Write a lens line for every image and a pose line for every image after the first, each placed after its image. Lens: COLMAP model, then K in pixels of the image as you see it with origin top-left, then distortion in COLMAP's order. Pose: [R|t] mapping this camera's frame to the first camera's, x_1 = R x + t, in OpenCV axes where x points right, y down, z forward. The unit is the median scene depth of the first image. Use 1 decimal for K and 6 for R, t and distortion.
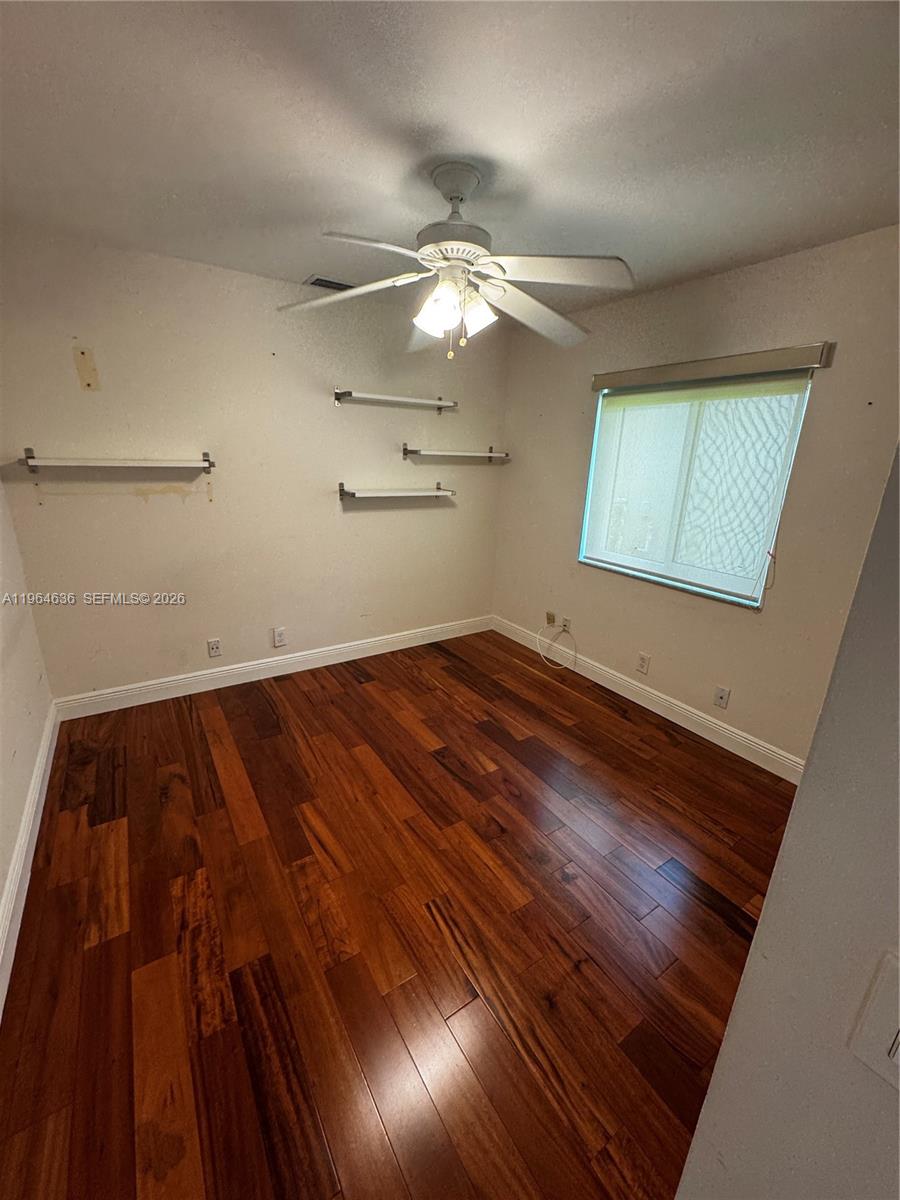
lens RADIAL K [[476.6, 0, 451.3], [0, 476.6, 600.5], [0, 0, 1]] dist [-0.001095, 0.000199]
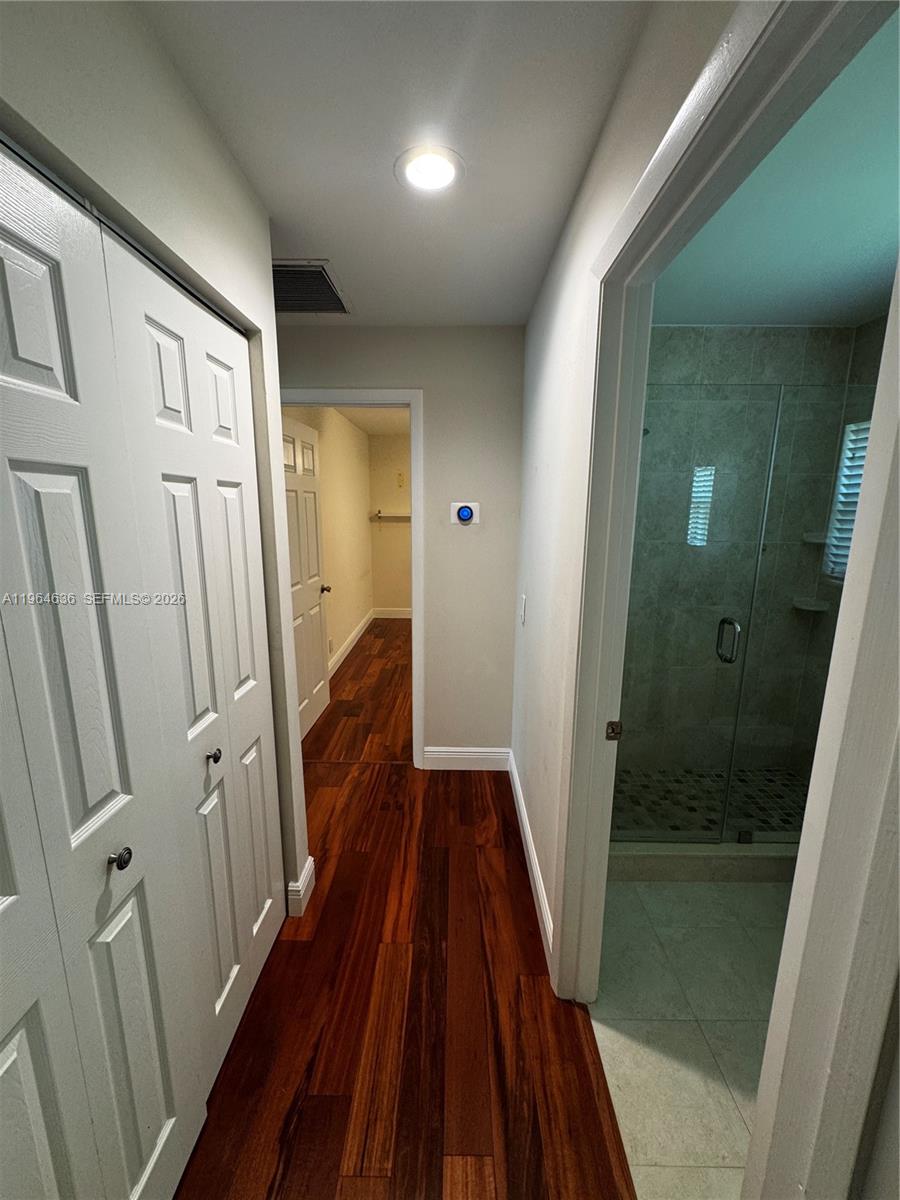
lens RADIAL K [[476.6, 0, 451.3], [0, 476.6, 600.5], [0, 0, 1]] dist [-0.001095, 0.000199]
pose [[0.827084, 0.084082, -0.555754, 1.092725], [-0.147864, 0.986470, -0.070809, 0.349766], [0.542281, 0.140741, 0.828326, -1.050358]]
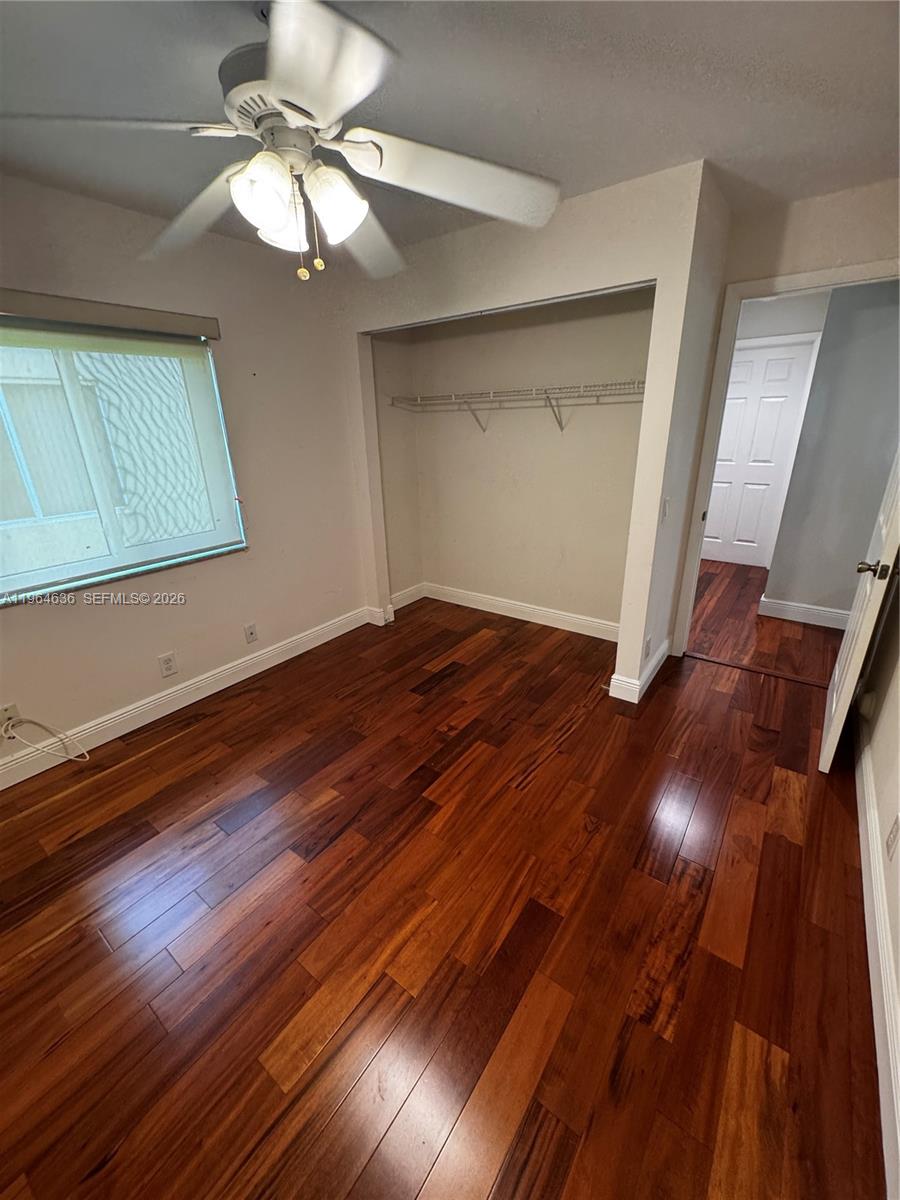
lens RADIAL K [[476.6, 0, 451.3], [0, 476.6, 600.5], [0, 0, 1]] dist [-0.001095, 0.000199]
pose [[-0.340432, -0.361257, 0.868101, -0.688142], [0.292038, 0.836963, 0.462825, -0.309447], [-0.893767, 0.411079, -0.179428, 0.923464]]
